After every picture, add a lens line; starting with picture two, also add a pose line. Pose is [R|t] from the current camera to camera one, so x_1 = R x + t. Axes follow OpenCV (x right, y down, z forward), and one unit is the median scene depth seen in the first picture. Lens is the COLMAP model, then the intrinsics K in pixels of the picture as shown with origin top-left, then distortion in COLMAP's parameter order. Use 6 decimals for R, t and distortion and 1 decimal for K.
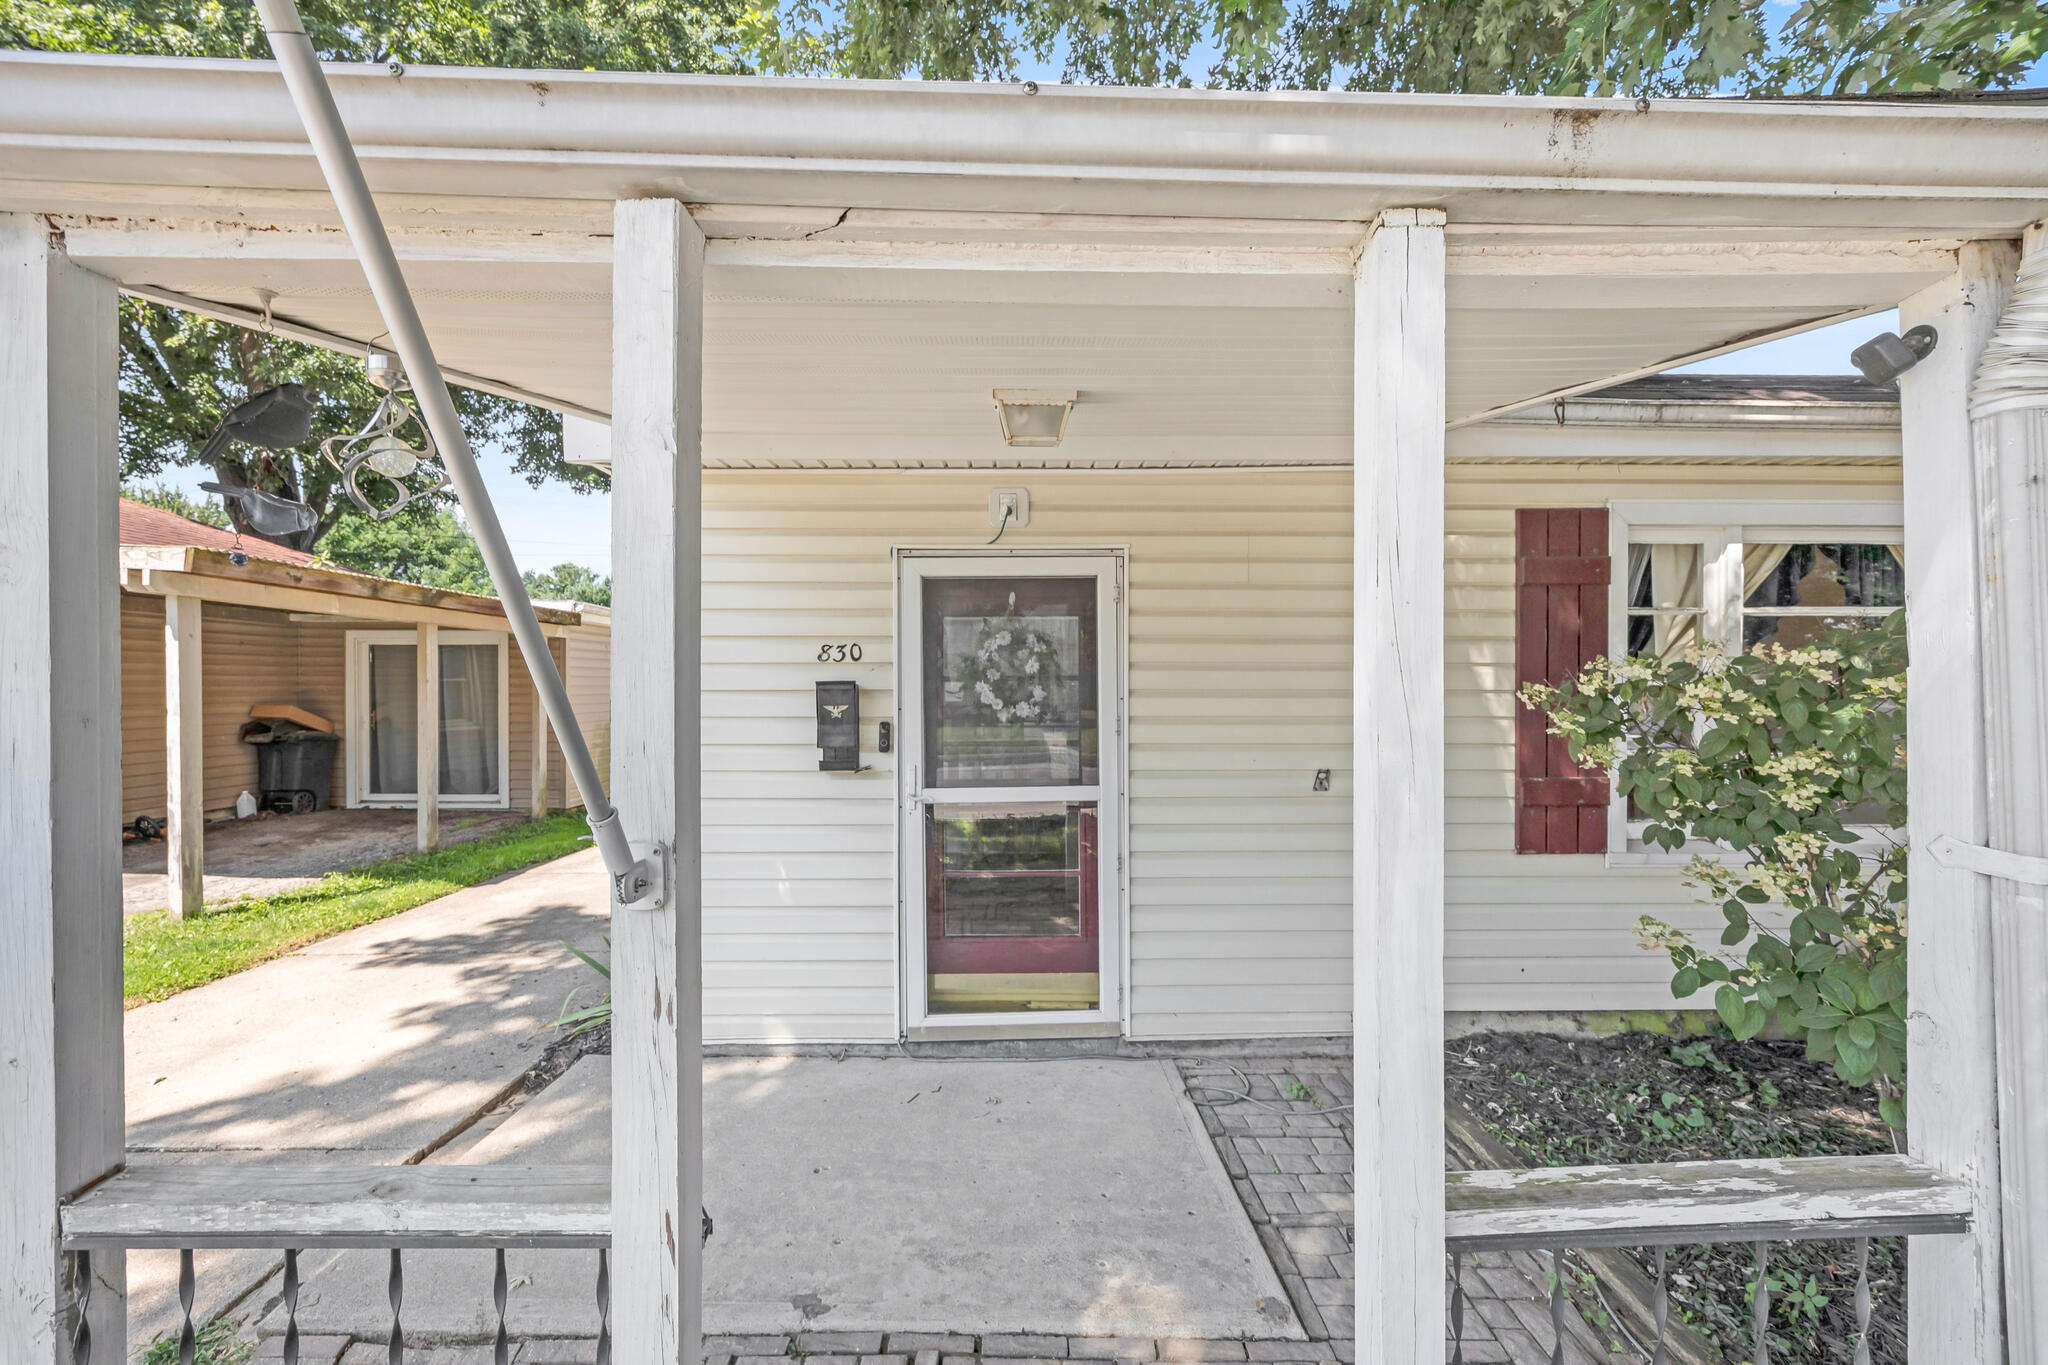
lens RADIAL K [[798.0, 0, 1030.7], [0, 798.0, 685.2], [0, 0, 1]] dist [-0.003128, -0.000105]
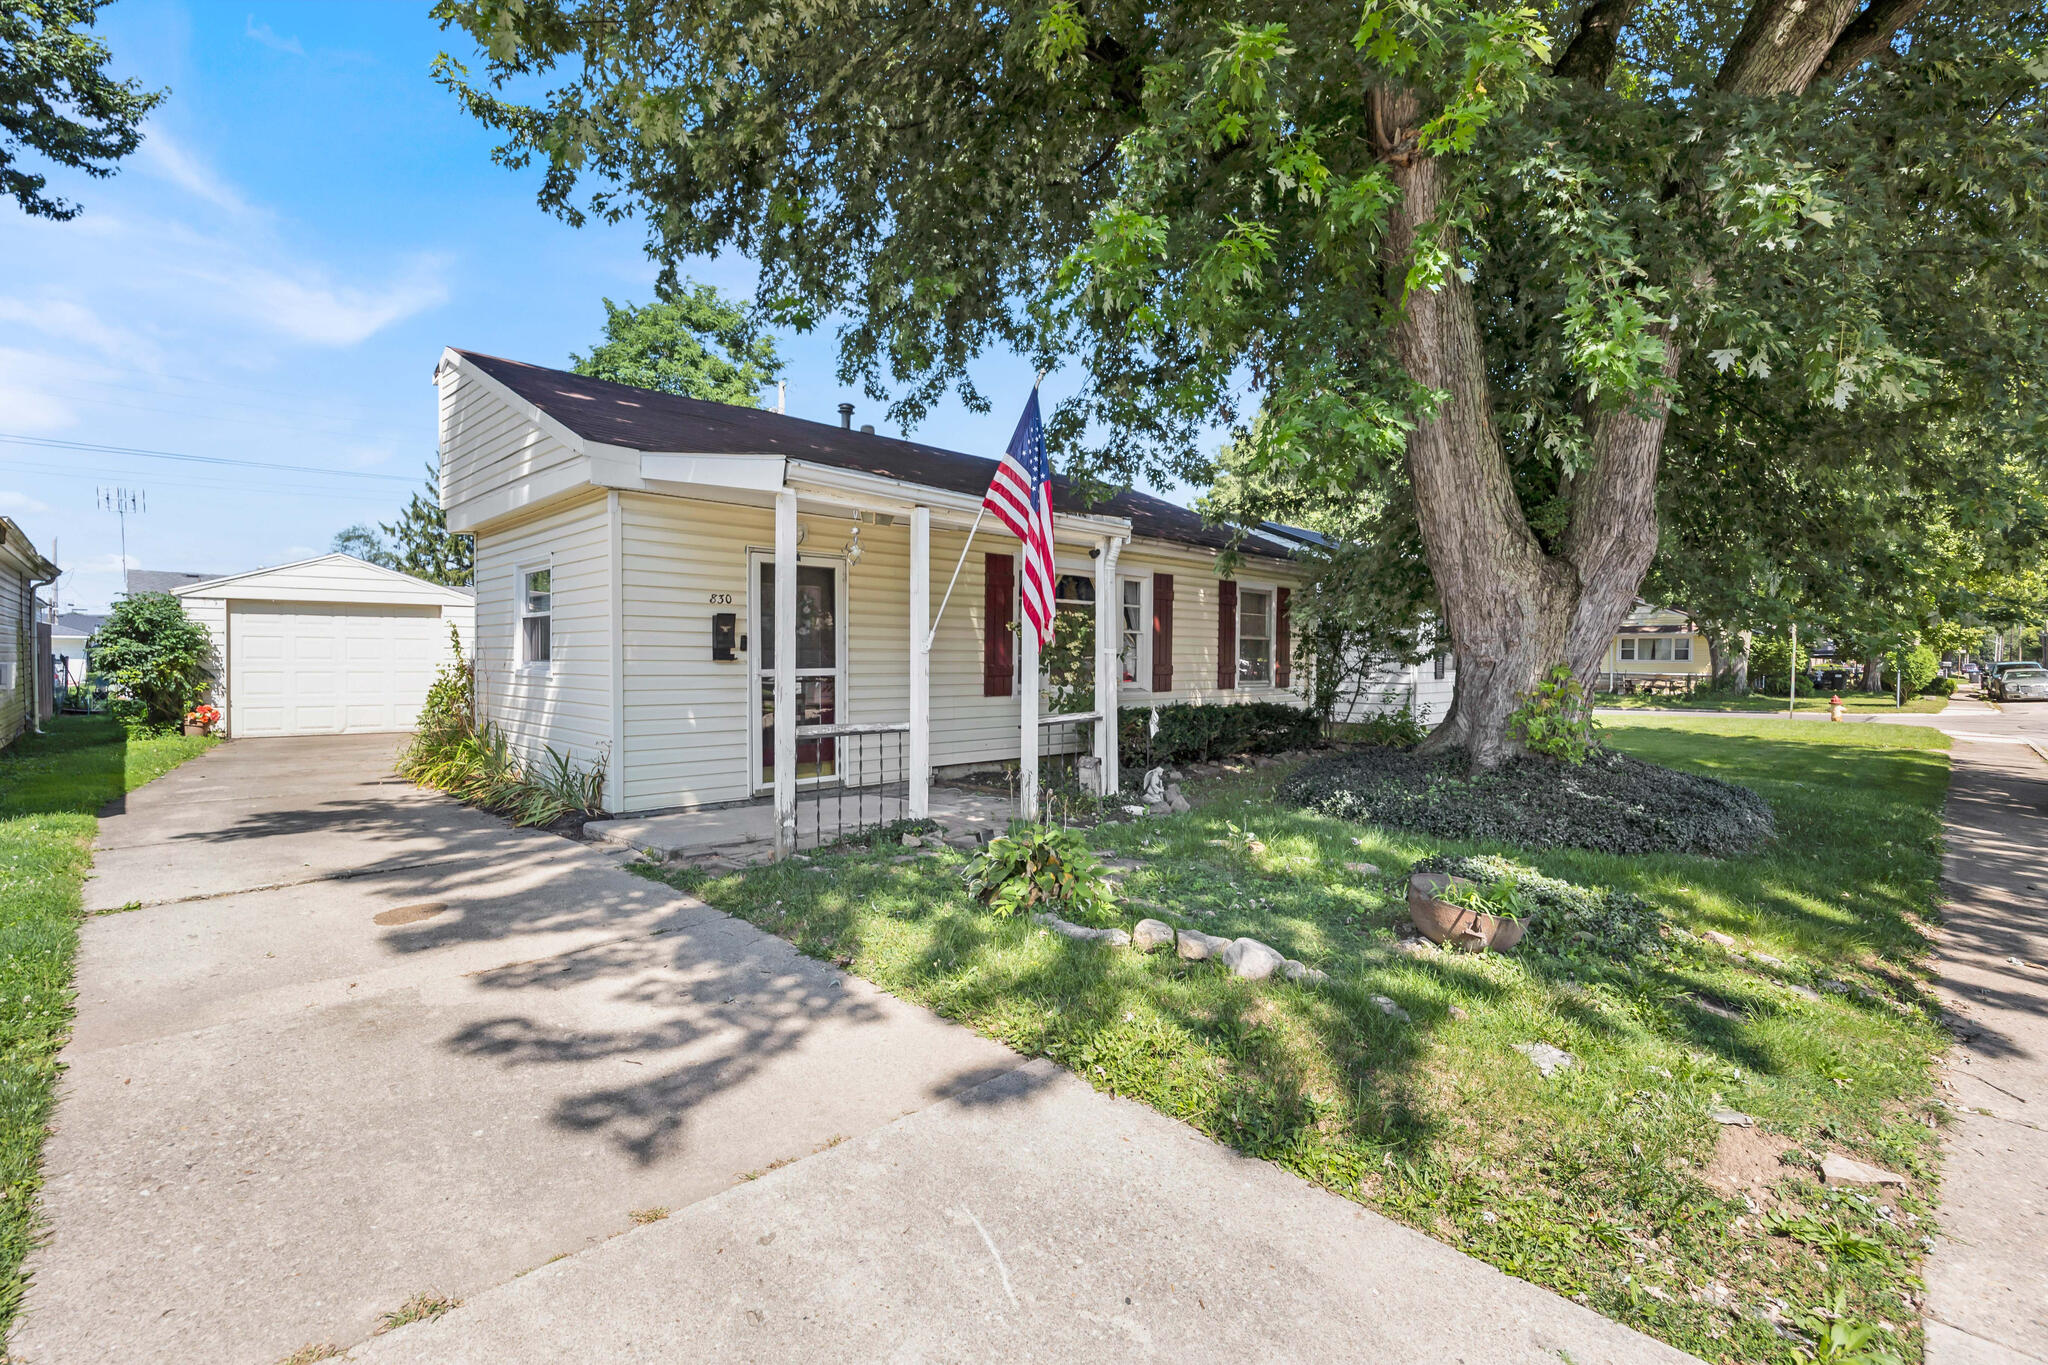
lens RADIAL K [[929.1, 0, 1032.7], [0, 929.1, 676.4], [0, 0, 1]] dist [-0.004387, -0.000240]
pose [[0.716308, -0.008497, 0.697732, -1.239886], [-0.007299, 0.999780, 0.019669, 0.094535], [-0.697746, -0.019182, 0.716089, -1.108900]]
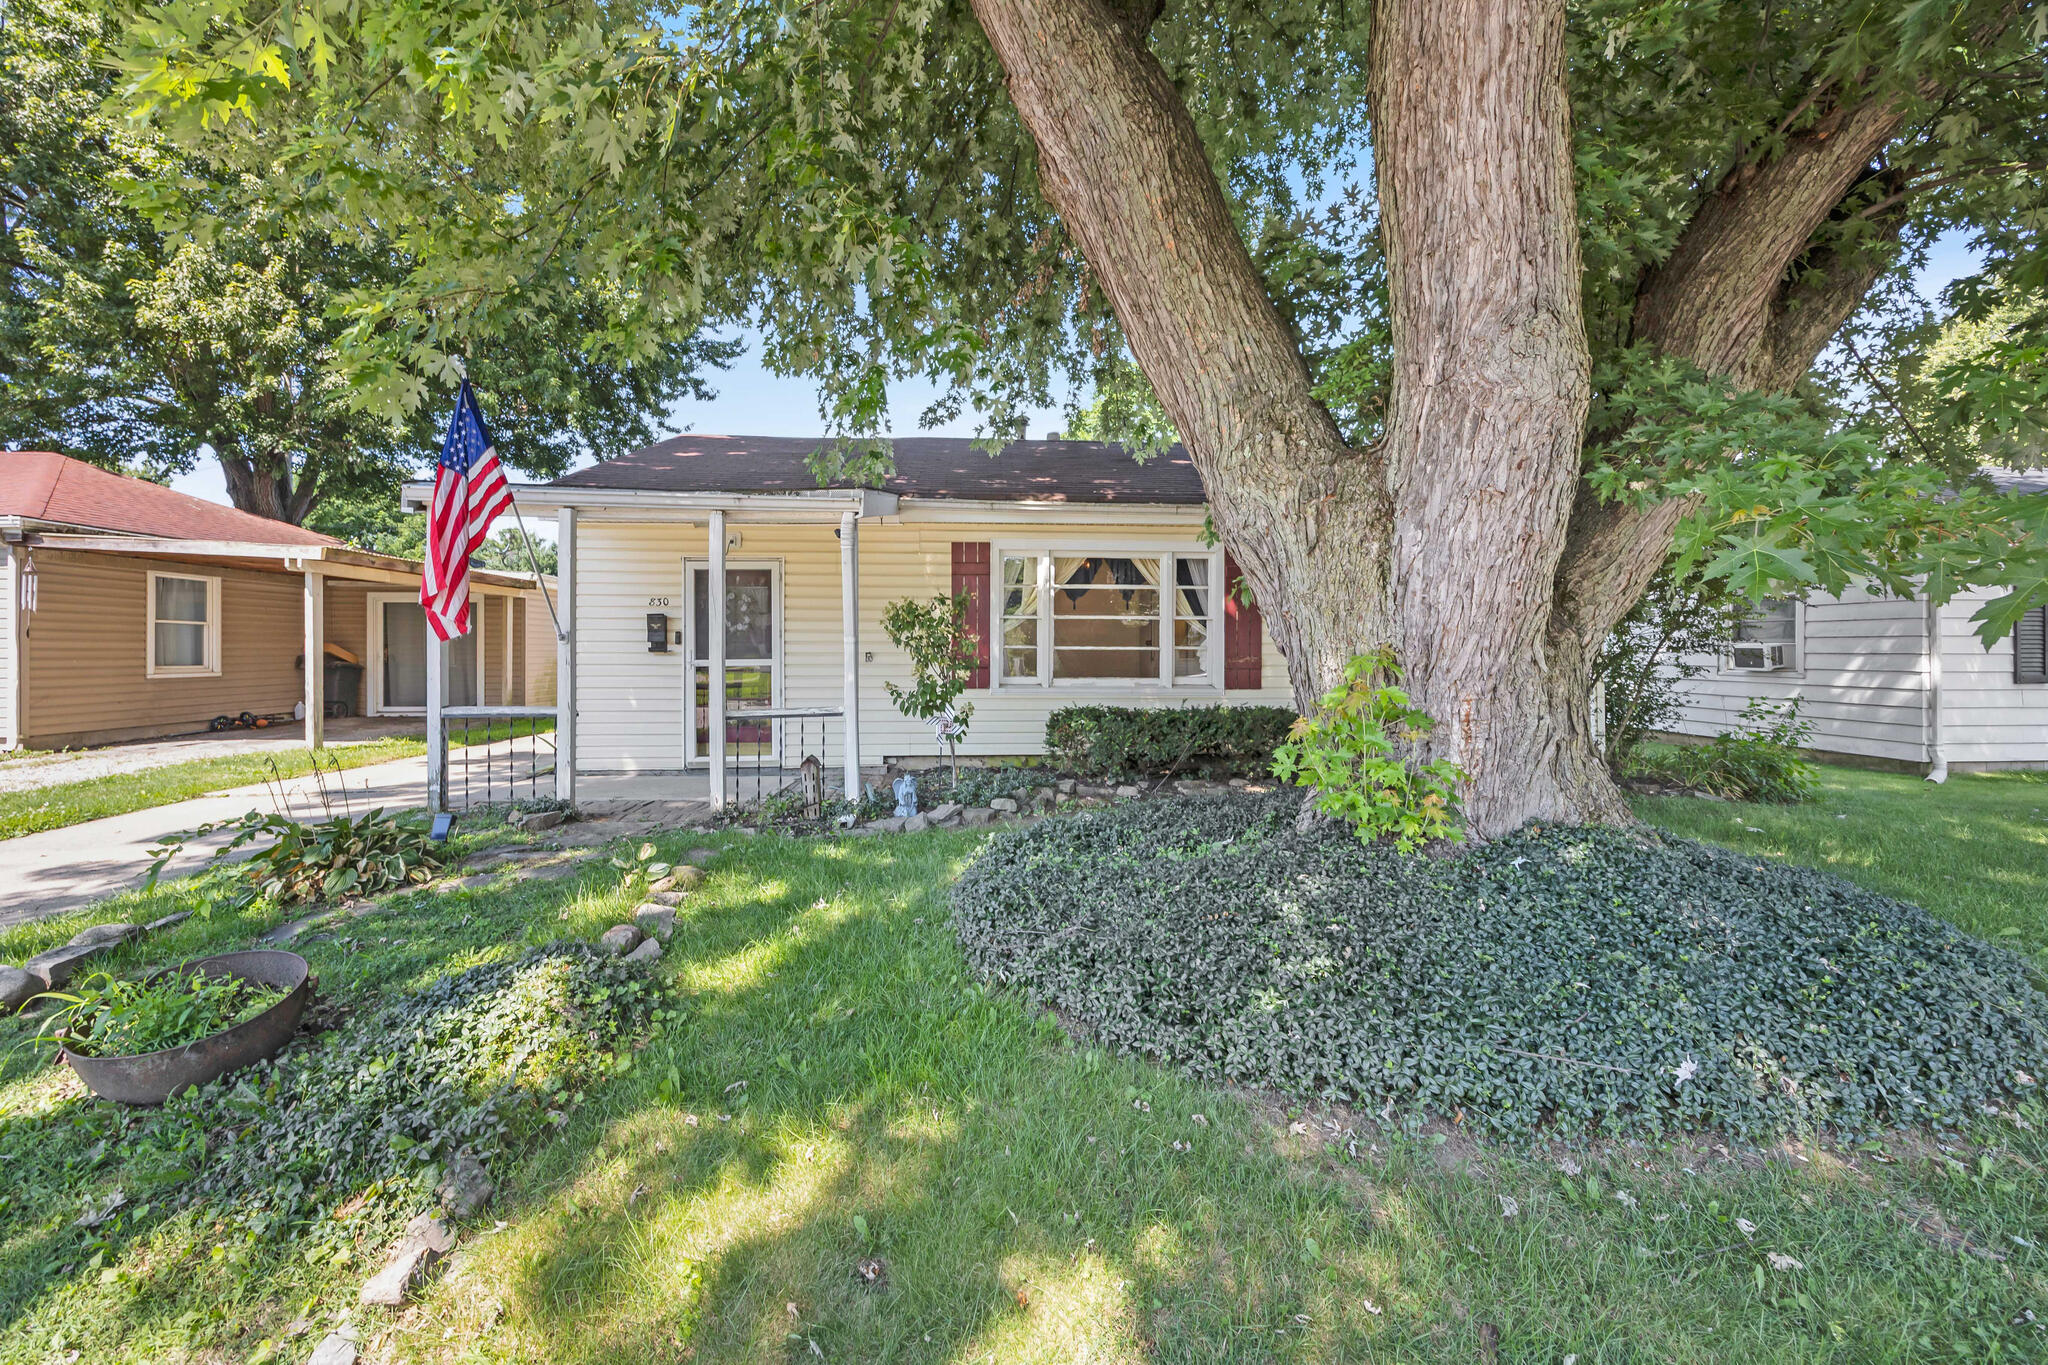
lens RADIAL K [[798.0, 0, 1032.6], [0, 798.0, 647.4], [0, 0, 1]] dist [-0.003128, -0.000105]
pose [[0.998577, 0.000525, 0.053322, 0.714948], [-0.000295, 0.999991, -0.004327, 0.099822], [-0.053324, 0.004305, 0.998568, -1.360578]]
